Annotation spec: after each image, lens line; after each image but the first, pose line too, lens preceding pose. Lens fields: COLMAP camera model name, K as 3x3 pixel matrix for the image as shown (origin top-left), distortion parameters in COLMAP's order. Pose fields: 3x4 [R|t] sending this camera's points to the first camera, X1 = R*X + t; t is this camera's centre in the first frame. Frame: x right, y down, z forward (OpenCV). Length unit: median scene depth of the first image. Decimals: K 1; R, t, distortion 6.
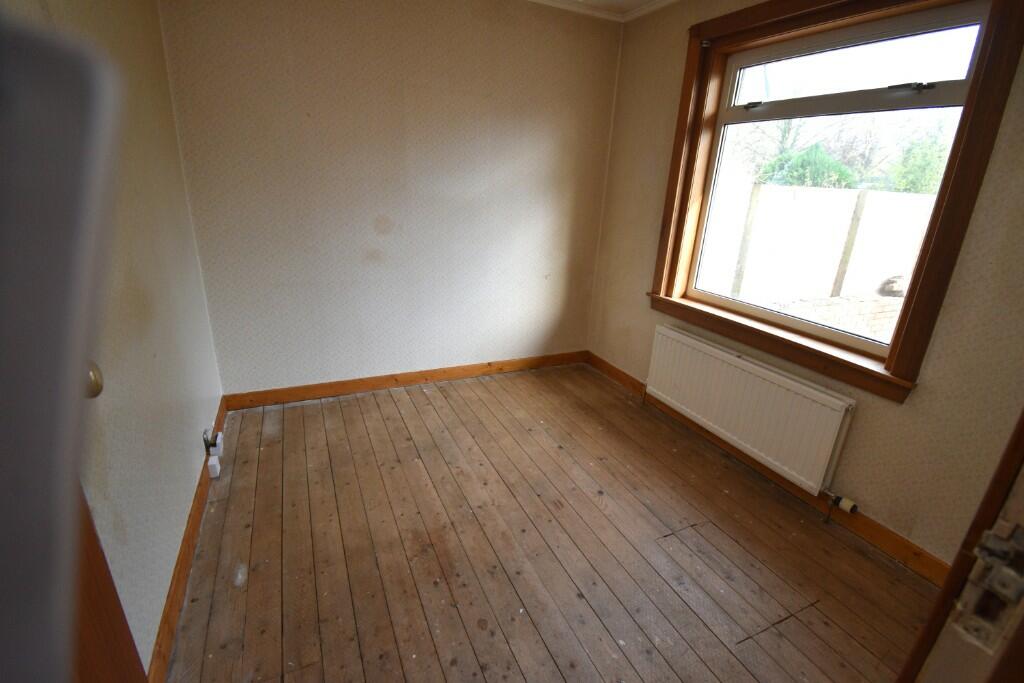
lens RADIAL K [[460.5, 0, 514.5], [0, 460.5, 342.4], [0, 0, 1]] dist [0.013849, -0.025084]
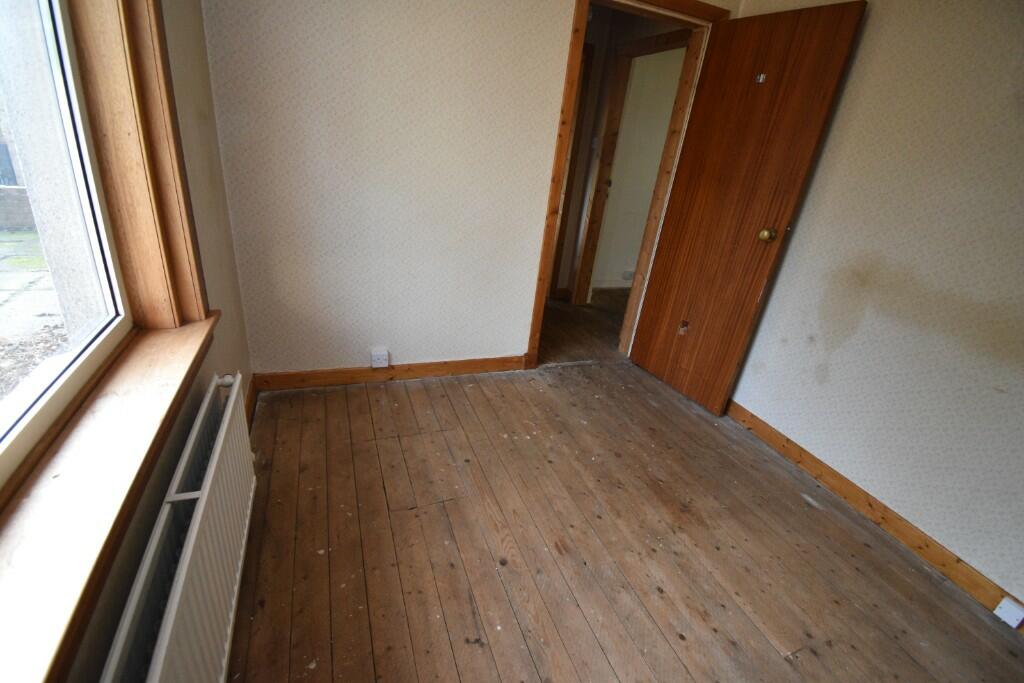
lens RADIAL K [[460.5, 0, 514.5], [0, 460.5, 342.4], [0, 0, 1]] dist [0.013849, -0.025084]
pose [[-0.985662, -0.167987, -0.015818, 0.281470], [-0.132481, 0.712442, 0.689112, -0.519492], [-0.104492, 0.681327, -0.724482, 1.518505]]
